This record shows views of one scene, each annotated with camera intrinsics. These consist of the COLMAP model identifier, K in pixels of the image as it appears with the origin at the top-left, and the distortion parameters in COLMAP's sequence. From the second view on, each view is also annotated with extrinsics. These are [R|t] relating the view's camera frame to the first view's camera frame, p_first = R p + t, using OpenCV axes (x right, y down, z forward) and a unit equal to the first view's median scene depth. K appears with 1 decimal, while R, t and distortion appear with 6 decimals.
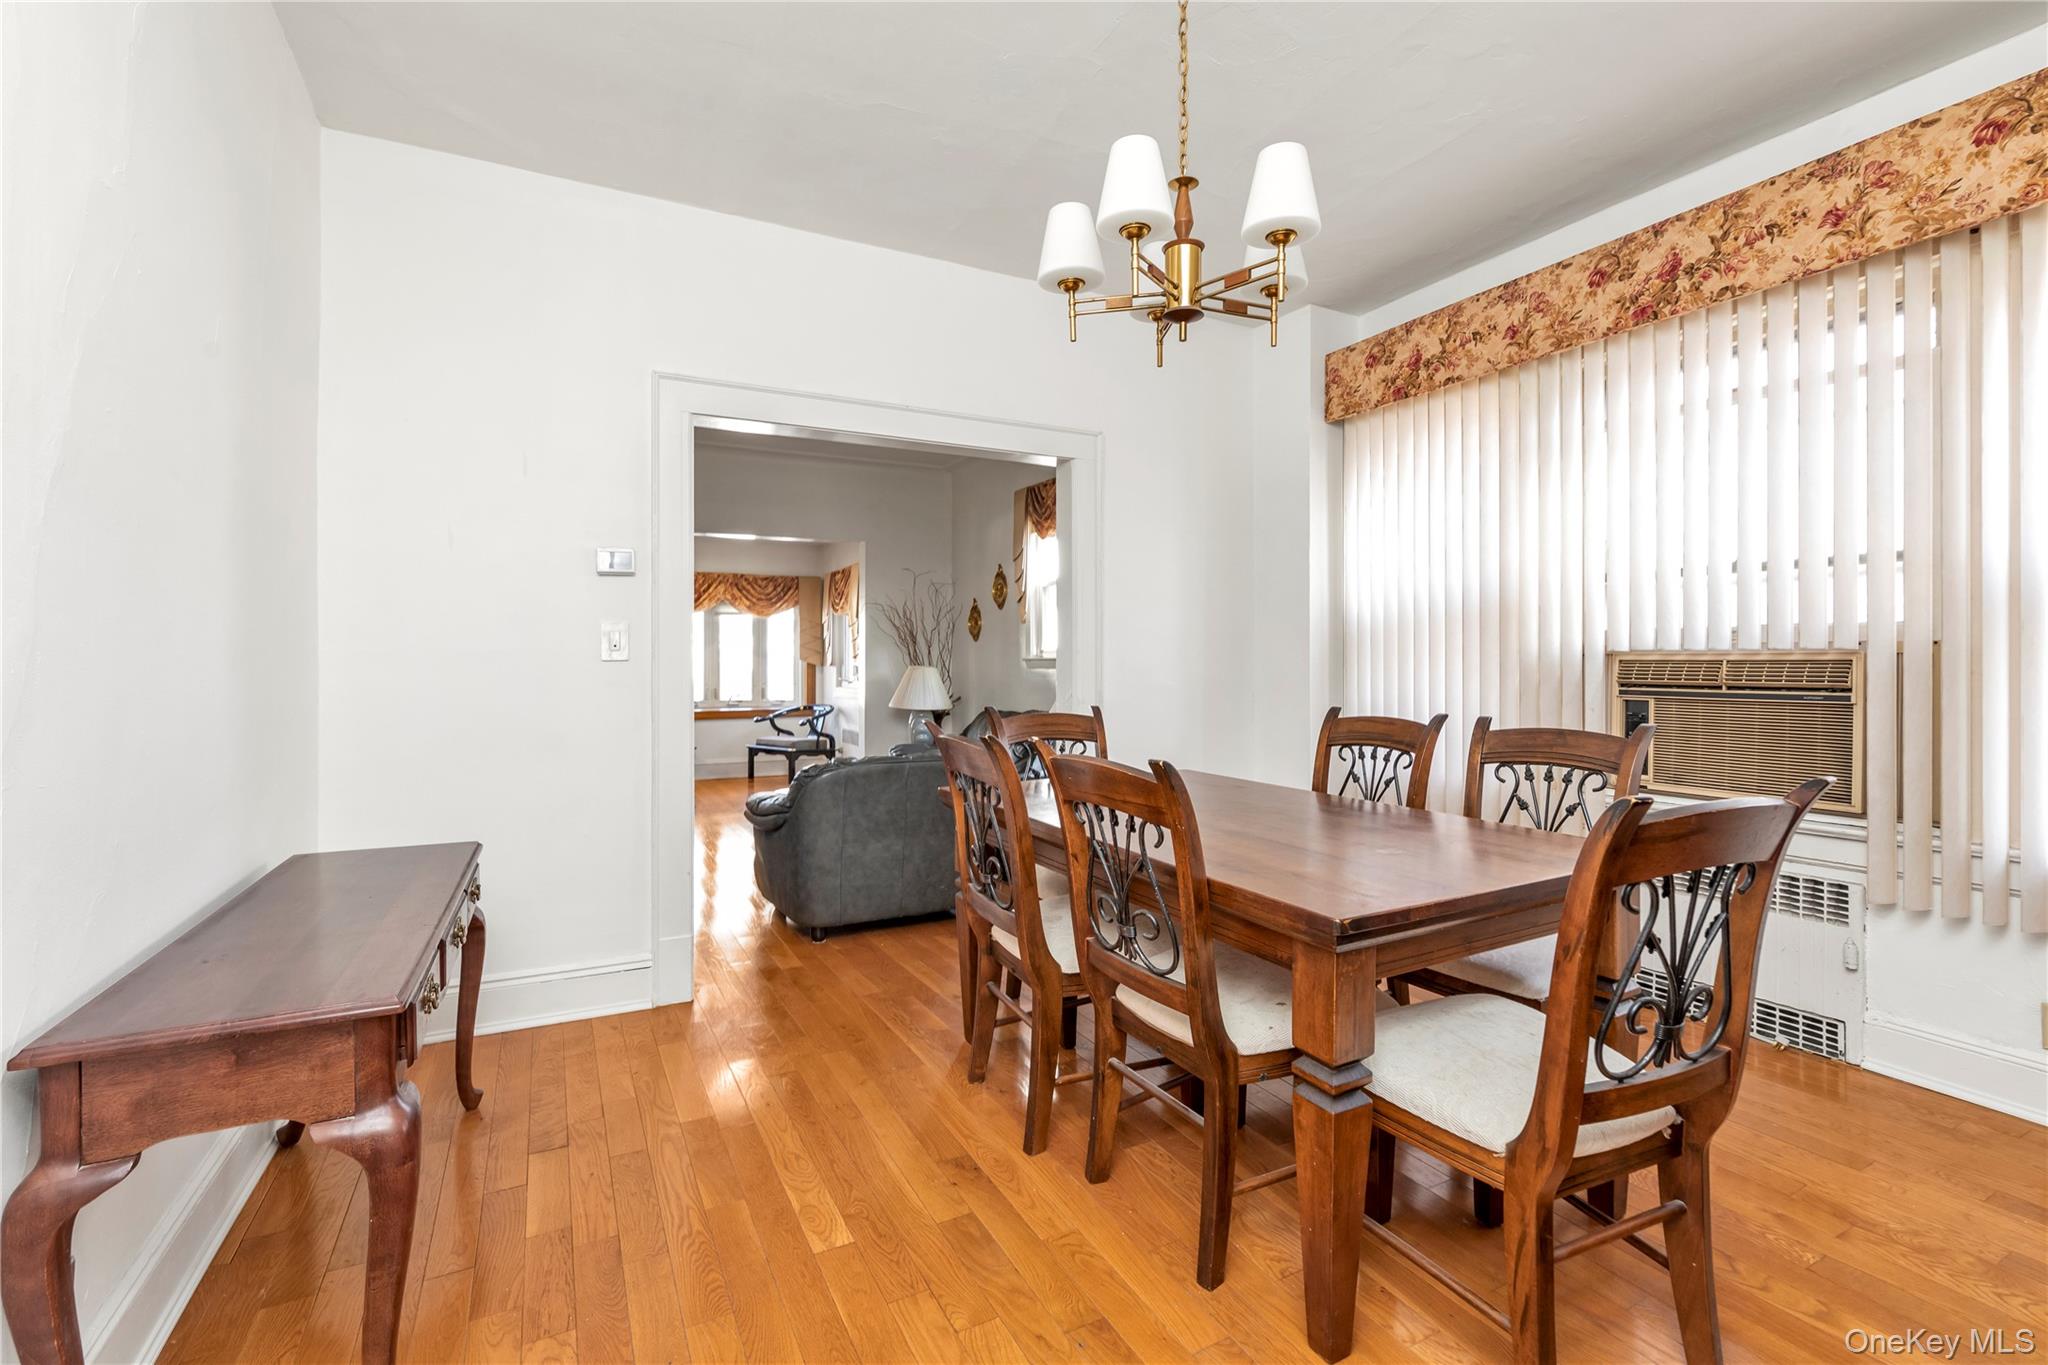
lens RADIAL K [[904.3, 0, 1008.0], [0, 904.3, 673.9], [0, 0, 1]] dist [-0.005301, -0.000407]
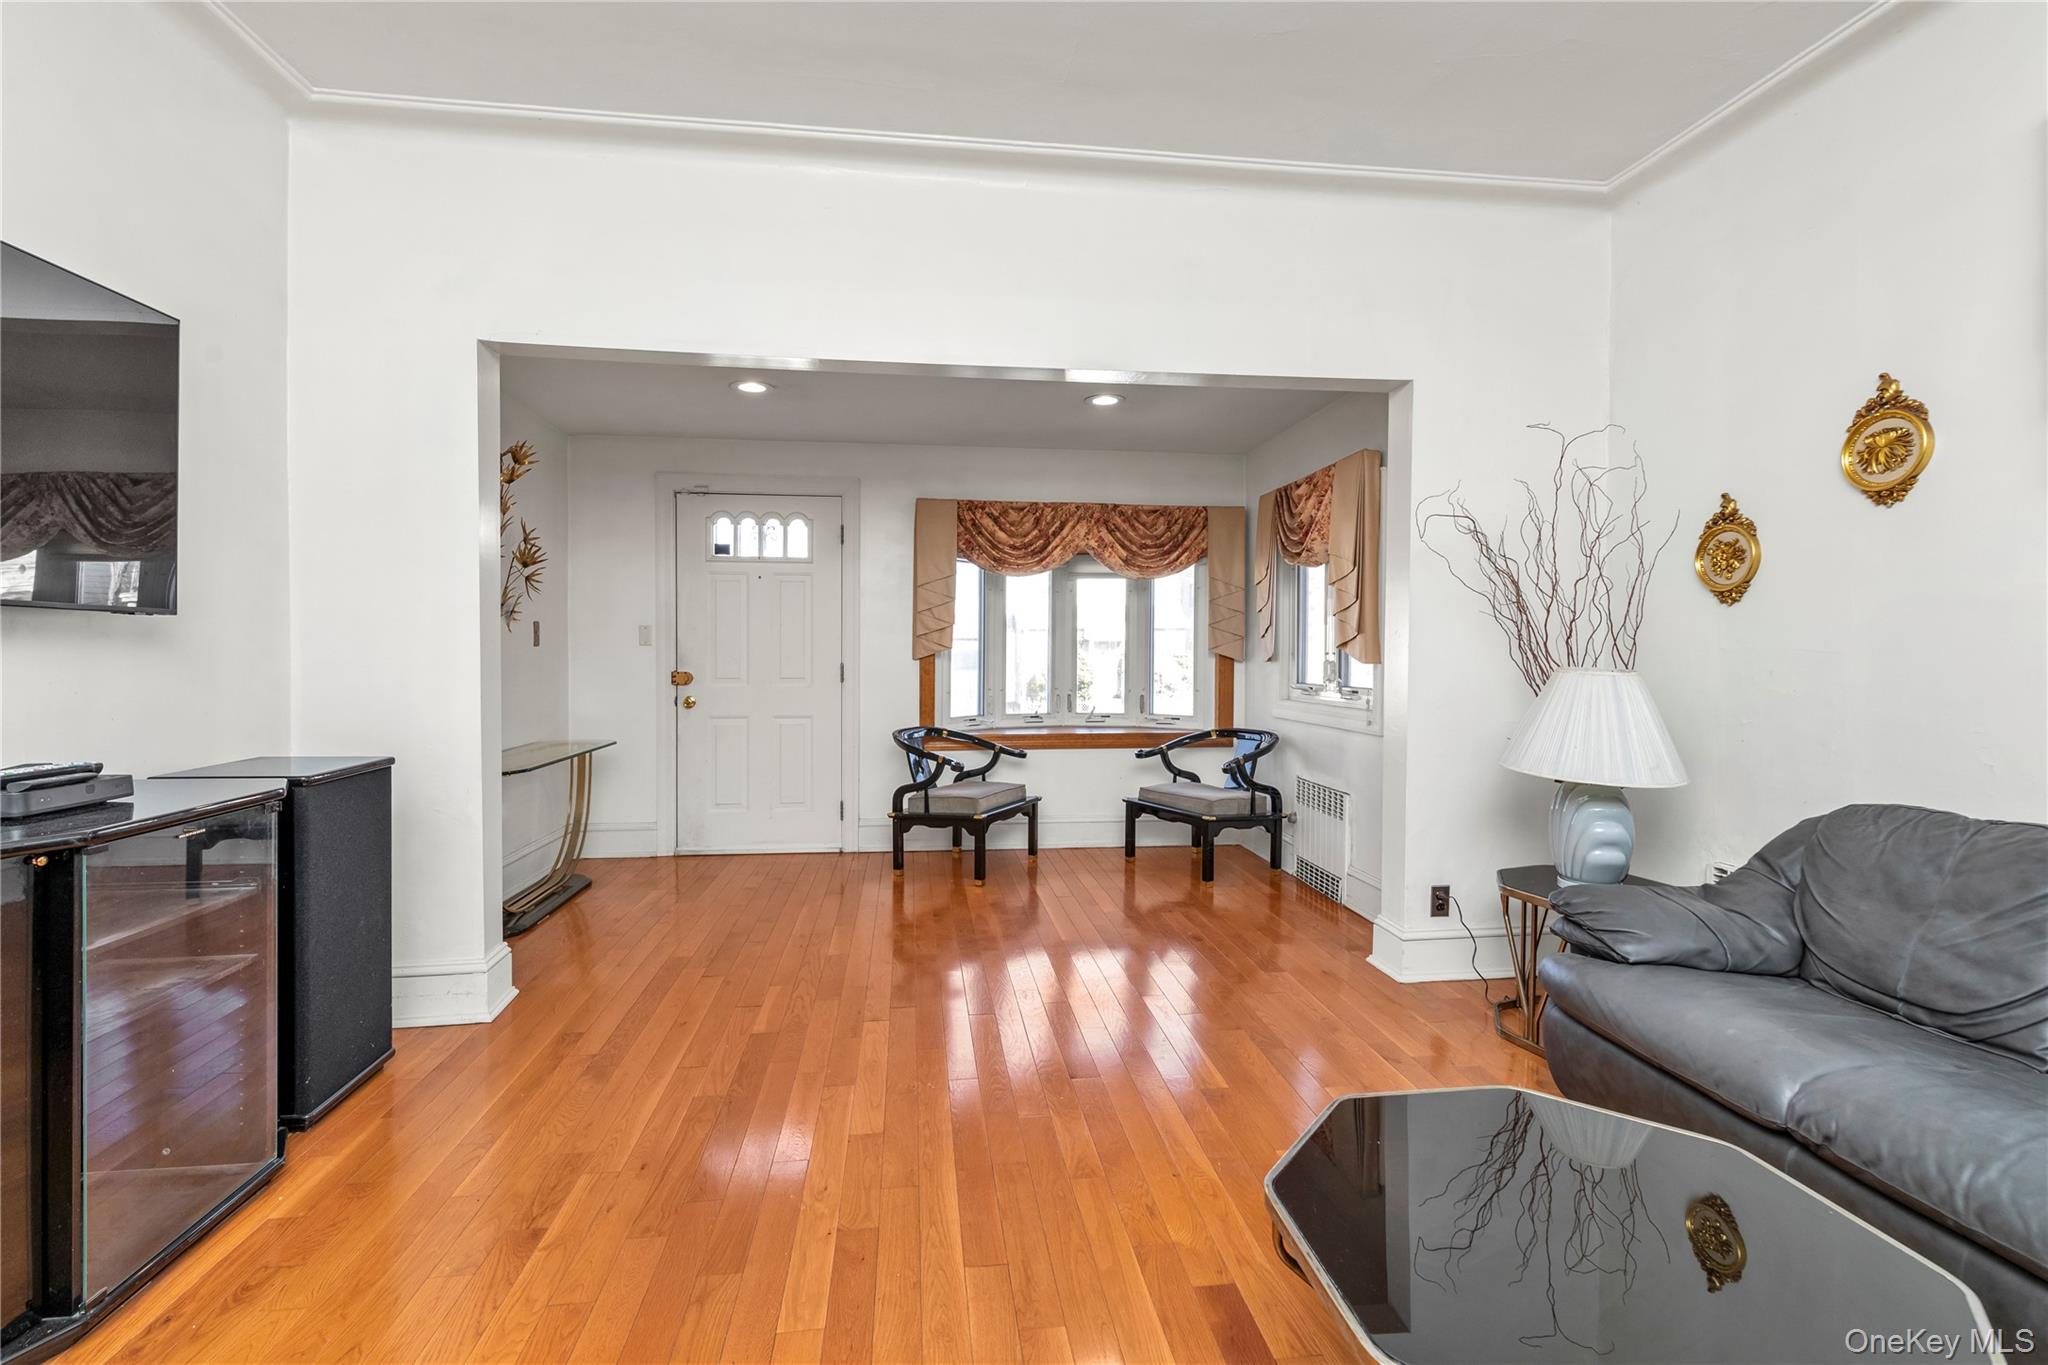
lens RADIAL K [[904.3, 0, 1024.0], [0, 904.3, 663.0], [0, 0, 1]] dist [-0.005301, -0.000407]
pose [[0.933682, 0.009110, -0.357987, -0.138901], [-0.007732, 0.999956, 0.005279, -0.008745], [0.358019, -0.002161, 0.933712, 0.430429]]
